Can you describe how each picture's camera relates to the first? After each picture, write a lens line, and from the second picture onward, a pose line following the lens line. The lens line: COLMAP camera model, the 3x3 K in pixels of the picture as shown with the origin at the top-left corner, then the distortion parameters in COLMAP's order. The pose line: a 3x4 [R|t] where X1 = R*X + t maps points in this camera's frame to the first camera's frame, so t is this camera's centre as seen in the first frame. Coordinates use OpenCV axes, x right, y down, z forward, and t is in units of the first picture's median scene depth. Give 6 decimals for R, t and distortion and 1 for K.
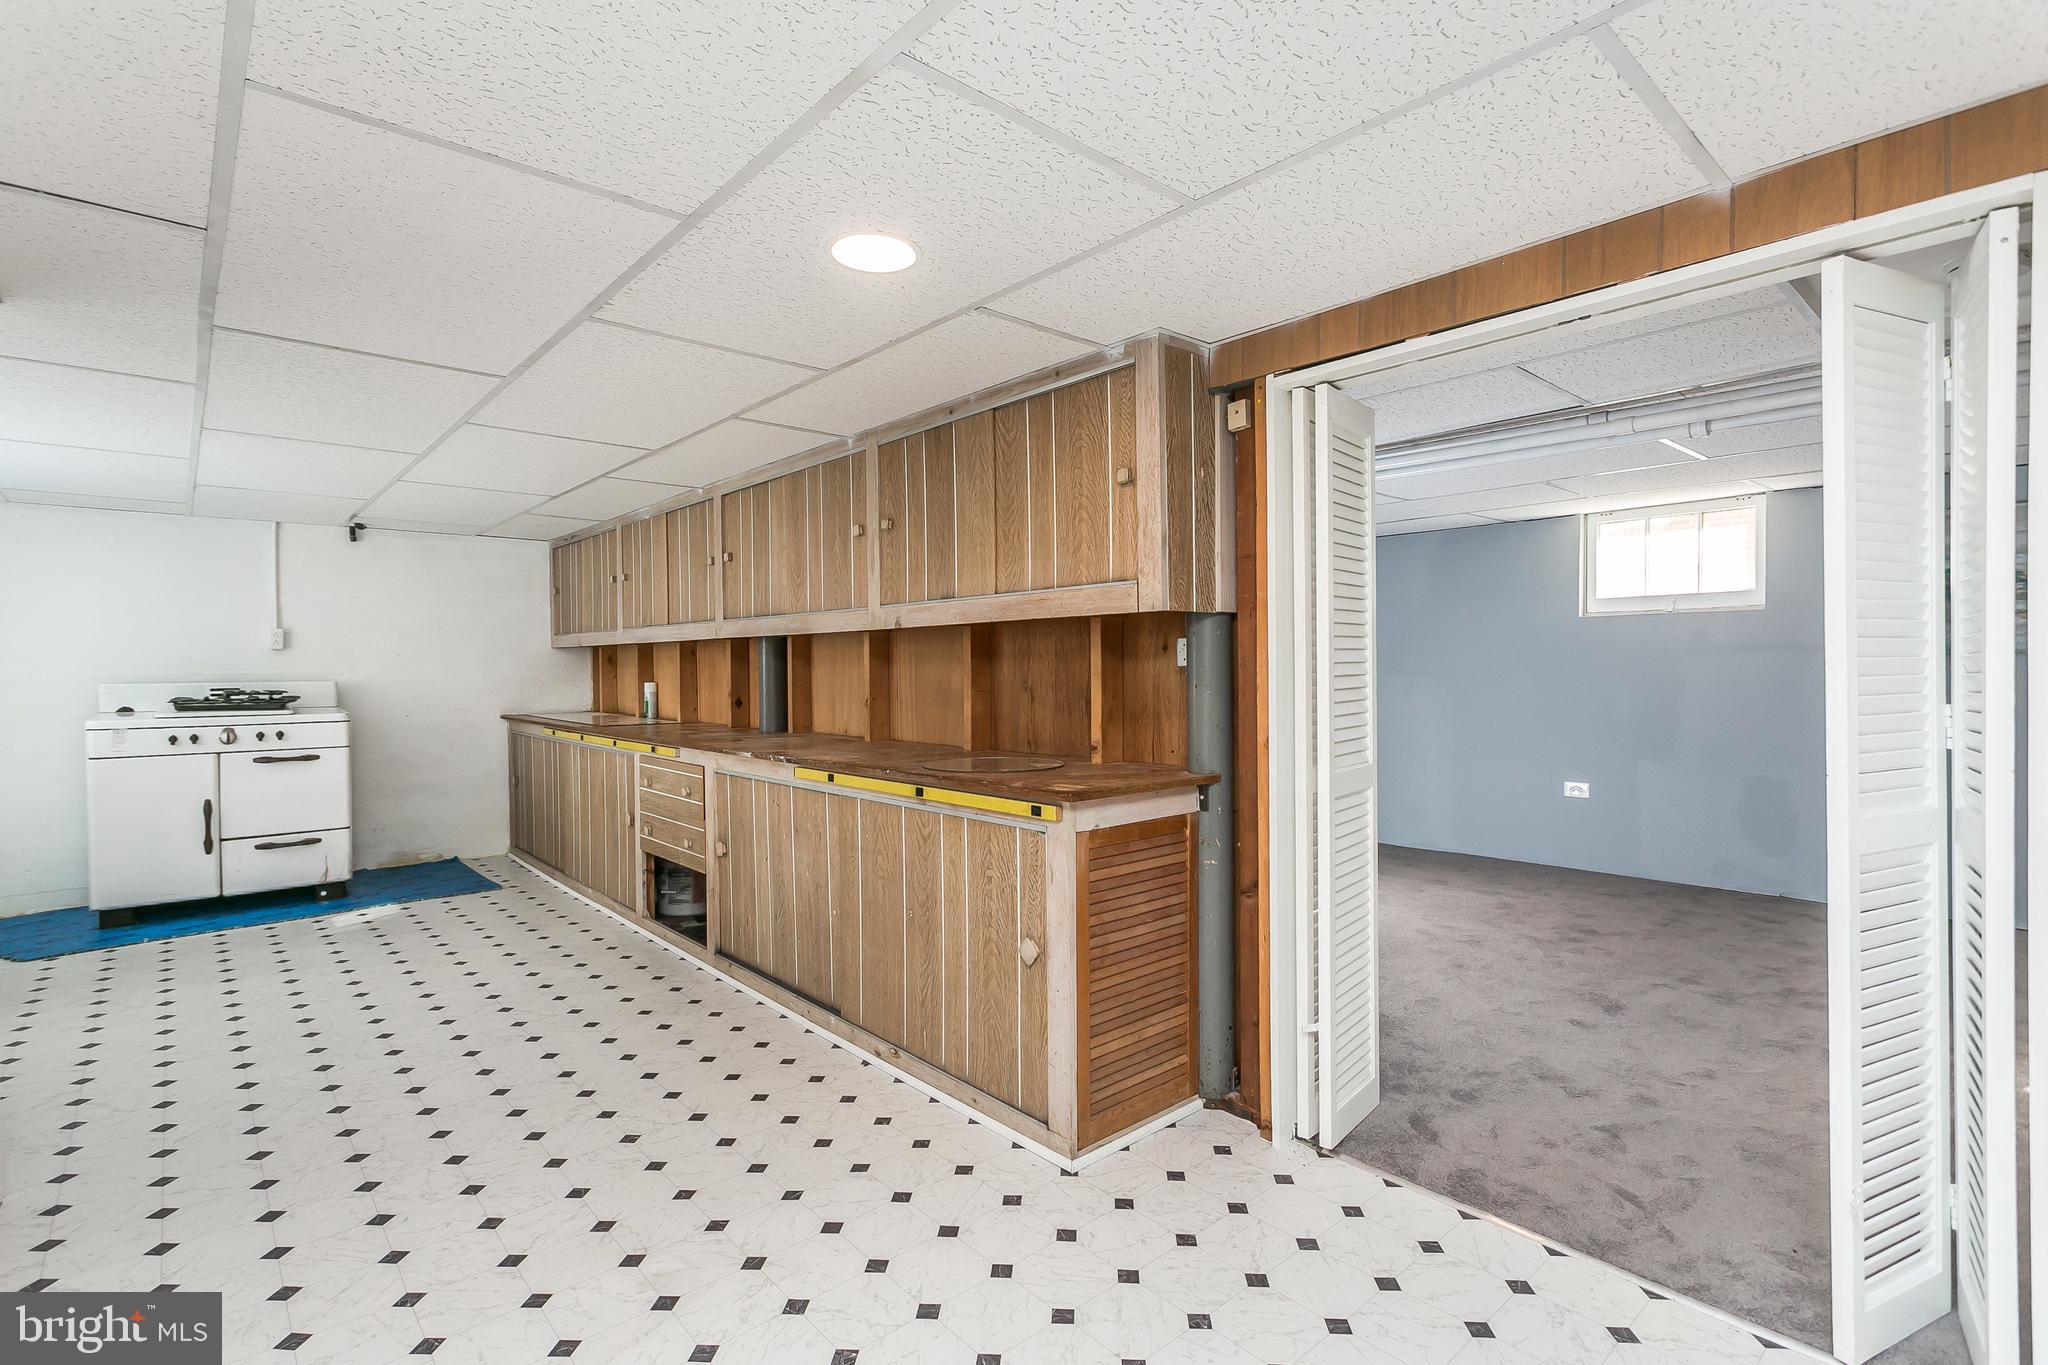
lens RADIAL K [[963.6, 0, 1086.4], [0, 963.6, 682.9], [0, 0, 1]] dist [-0.000378, -0.000053]
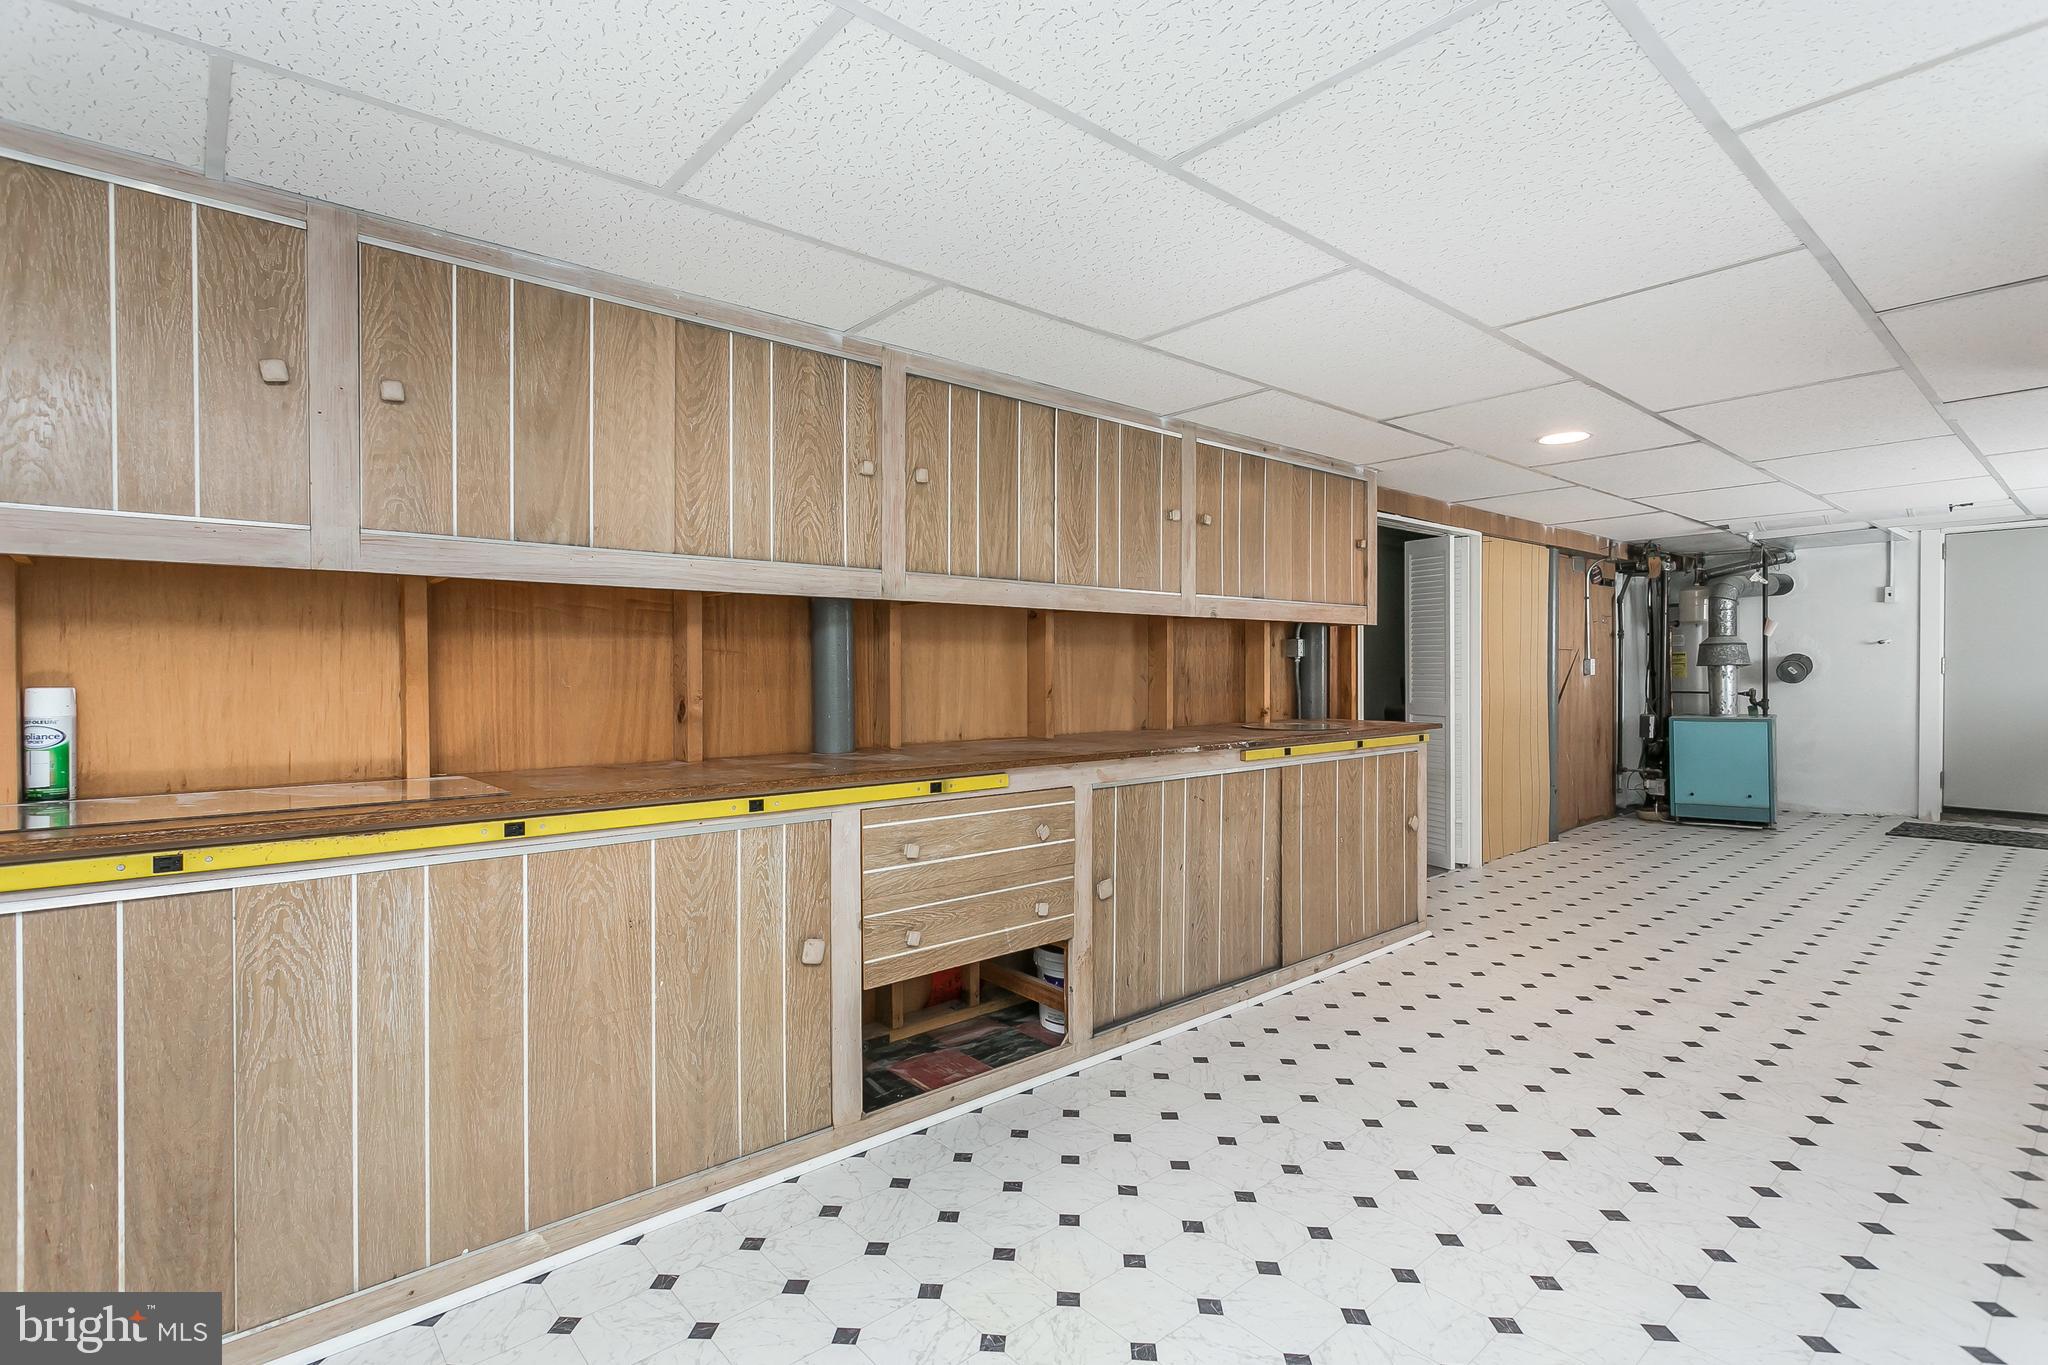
lens RADIAL K [[970.8, 0, 1011.5], [0, 970.8, 666.9], [0, 0, 1]] dist [0.001254, -0.000146]
pose [[0.051534, 0.002226, 0.998669, -1.216826], [0.017658, 0.999839, -0.003139, -0.001499], [-0.998515, 0.017796, 0.051487, 1.092942]]
